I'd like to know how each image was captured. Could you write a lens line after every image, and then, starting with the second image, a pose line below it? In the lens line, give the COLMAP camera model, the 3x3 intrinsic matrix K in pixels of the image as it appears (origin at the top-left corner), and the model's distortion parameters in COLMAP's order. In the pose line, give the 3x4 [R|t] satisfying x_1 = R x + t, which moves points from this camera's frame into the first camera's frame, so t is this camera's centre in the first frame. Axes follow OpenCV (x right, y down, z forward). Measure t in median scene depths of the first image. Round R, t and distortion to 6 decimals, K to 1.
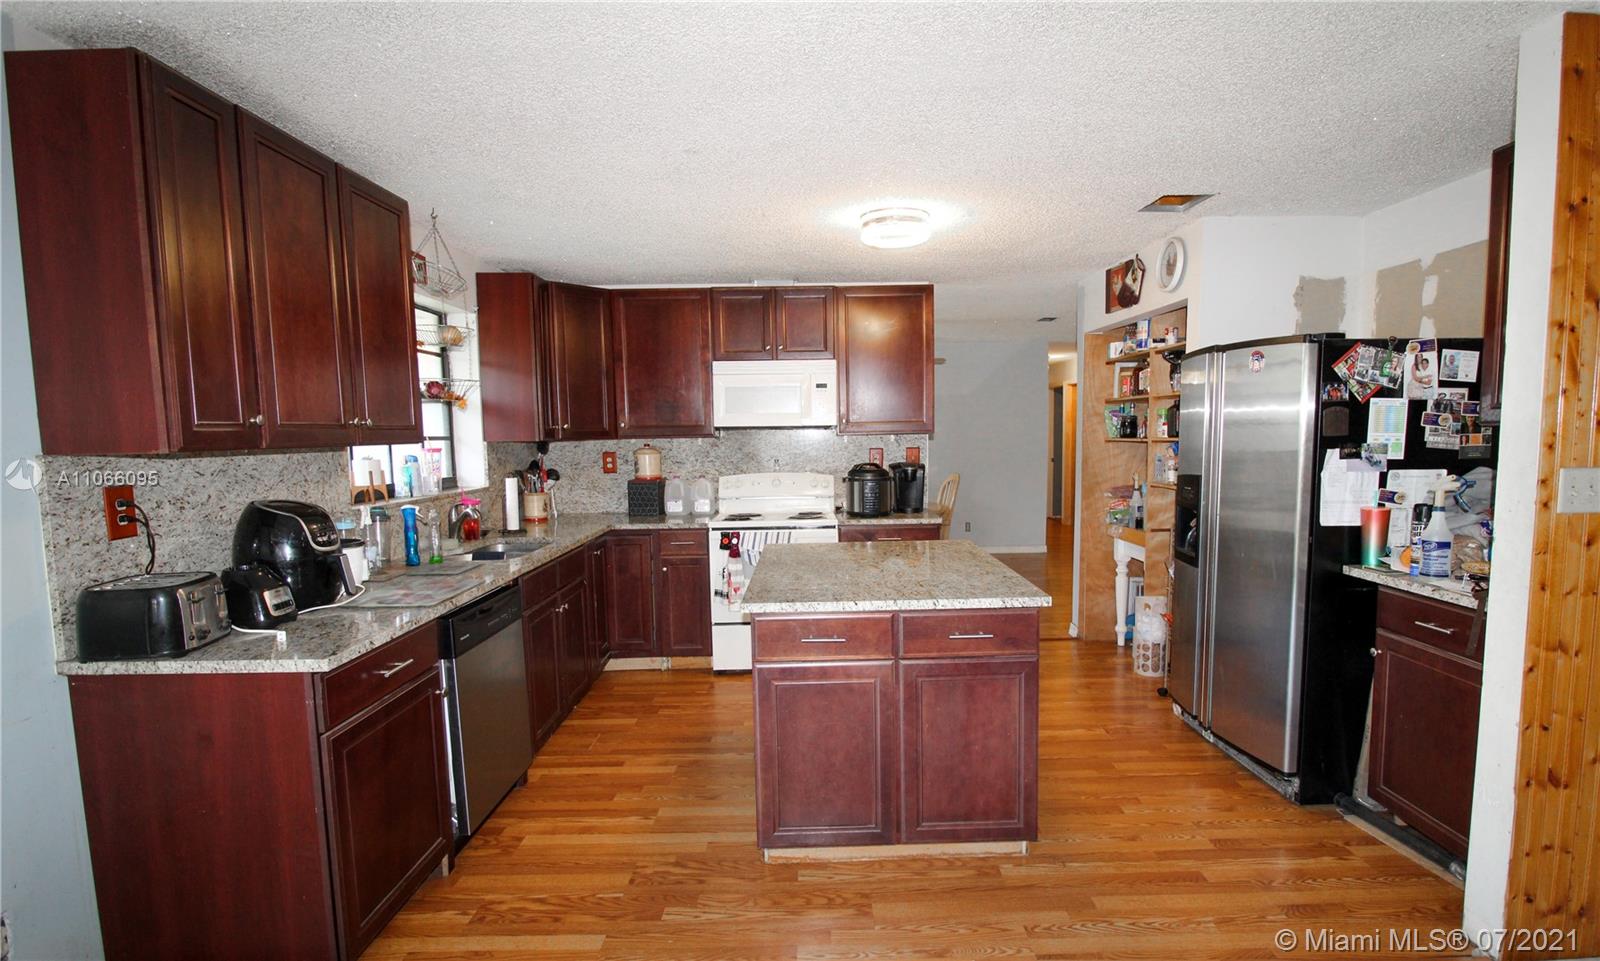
lens RADIAL K [[822.4, 0, 800.0], [0, 822.4, 480.5], [0, 0, 1]] dist [0.001254, 0.000342]
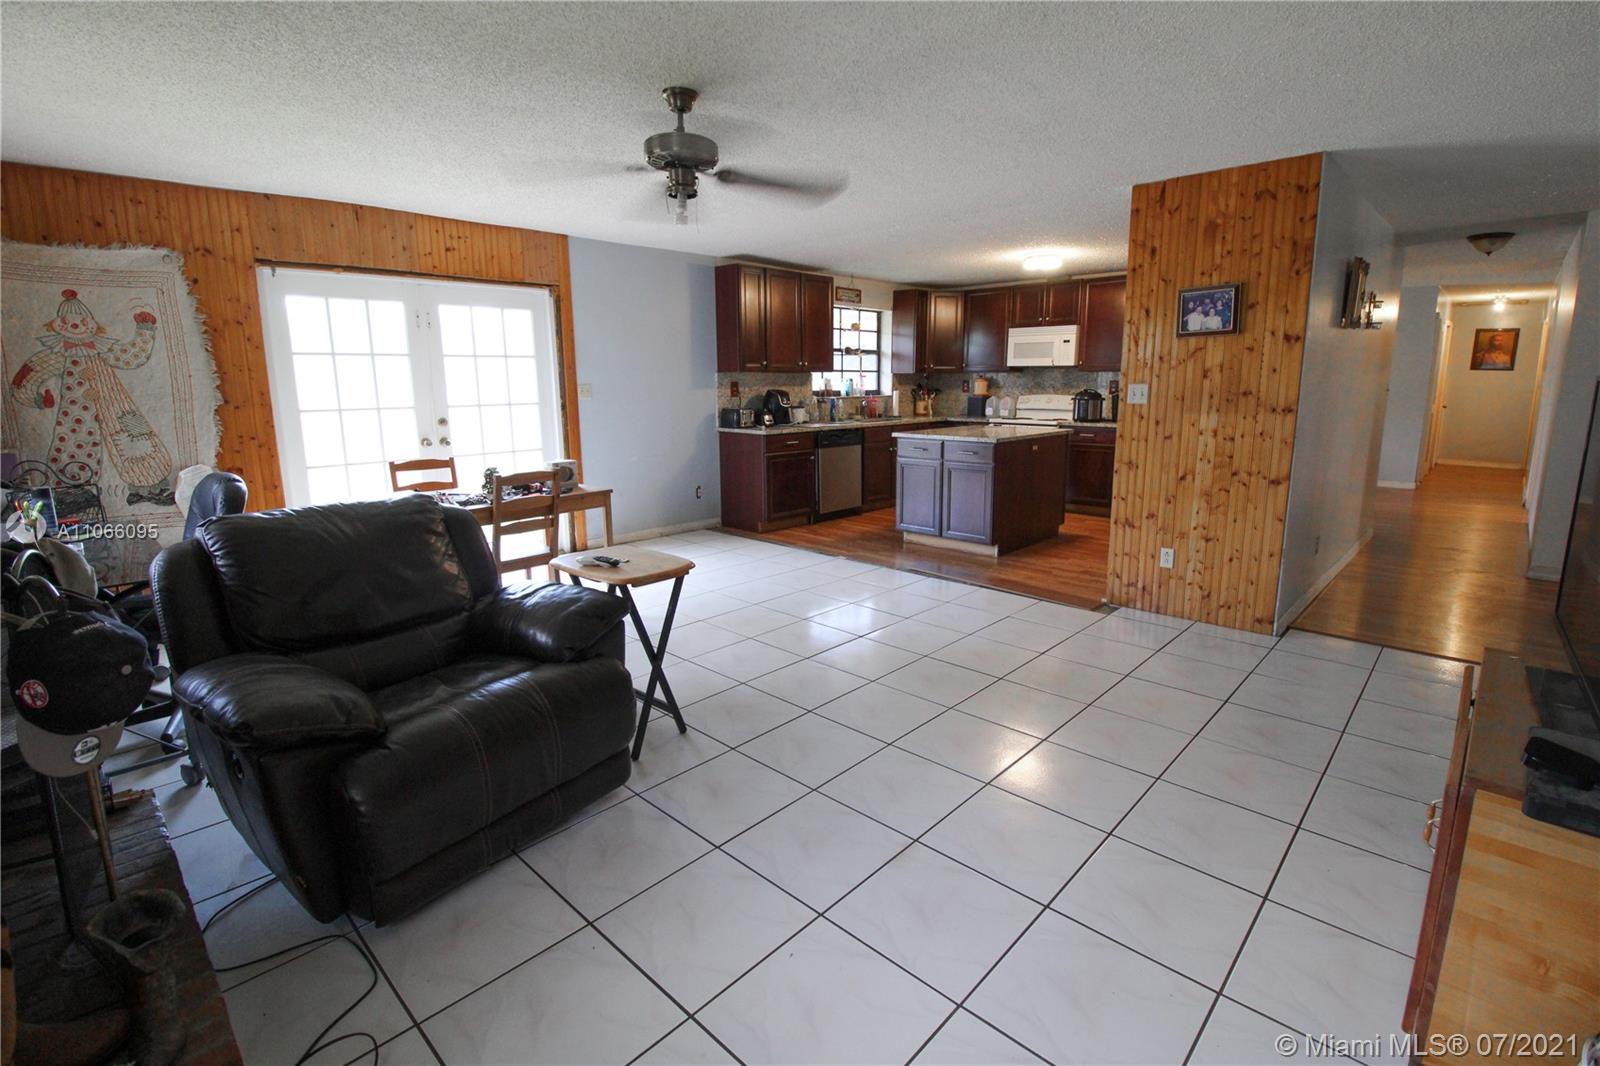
lens RADIAL K [[738.1, 0, 801.6], [0, 738.1, 510.4], [0, 0, 1]] dist [0.000163, -0.000002]
pose [[0.726123, 0.133068, -0.674565, 1.477770], [-0.051384, 0.988852, 0.139754, 0.091322], [0.685642, -0.066817, 0.724866, -1.043796]]
